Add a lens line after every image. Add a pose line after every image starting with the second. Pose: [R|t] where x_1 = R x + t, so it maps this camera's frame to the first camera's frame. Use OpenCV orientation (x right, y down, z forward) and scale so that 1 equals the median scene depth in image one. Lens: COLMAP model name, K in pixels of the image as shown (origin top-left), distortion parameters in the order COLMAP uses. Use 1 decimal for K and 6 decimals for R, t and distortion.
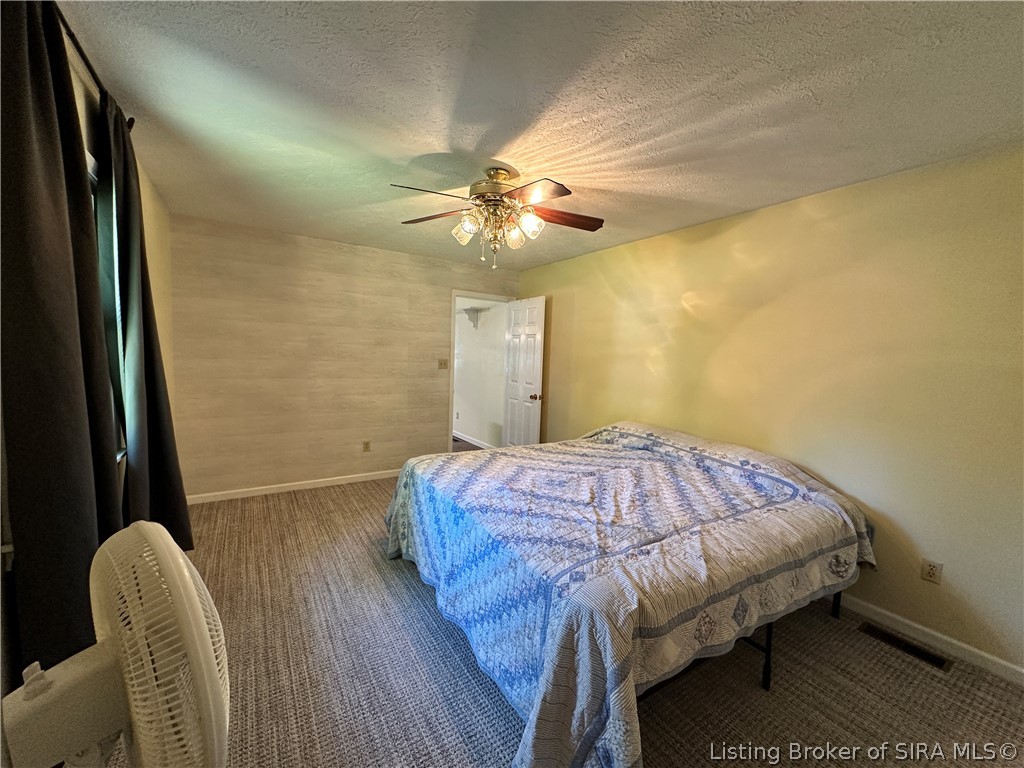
lens RADIAL K [[406.2, 0, 512.0], [0, 406.2, 384.0], [0, 0, 1]] dist [-0.000545, 0.000066]
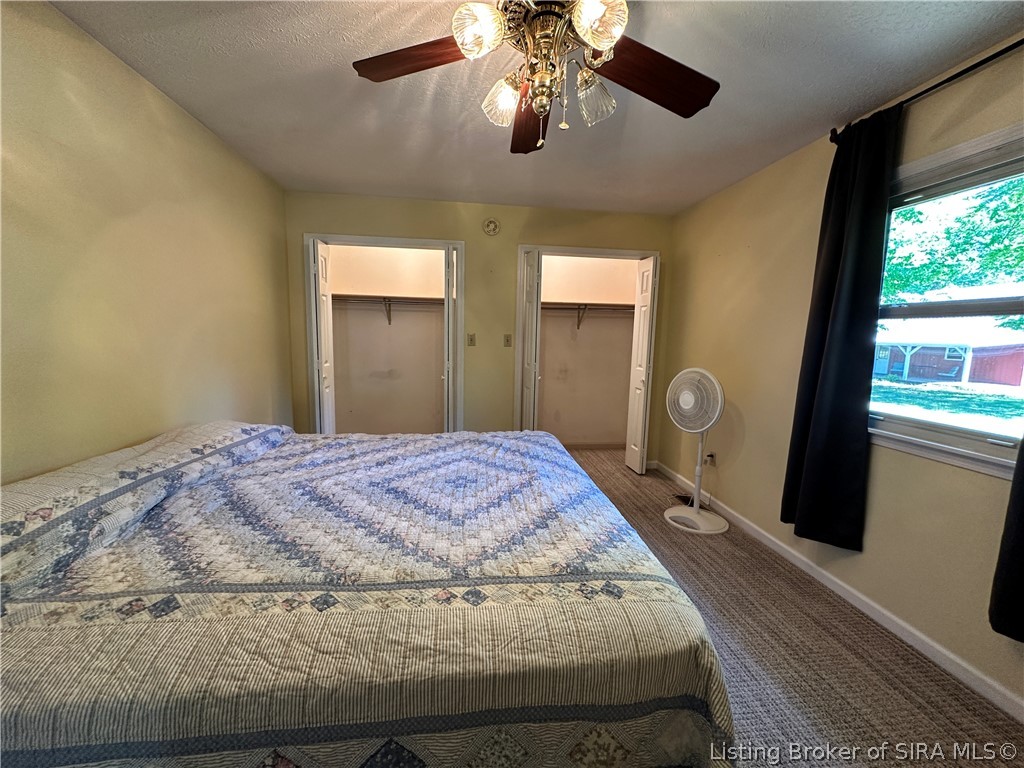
lens RADIAL K [[407.7, 0, 512.0], [0, 407.7, 384.0], [0, 0, 1]] dist [-0.003944, -0.000097]
pose [[-0.897693, -0.111860, 0.426186, -0.269388], [-0.022145, 0.977470, 0.209909, -0.092039], [-0.440064, 0.178996, -0.879945, 1.531115]]
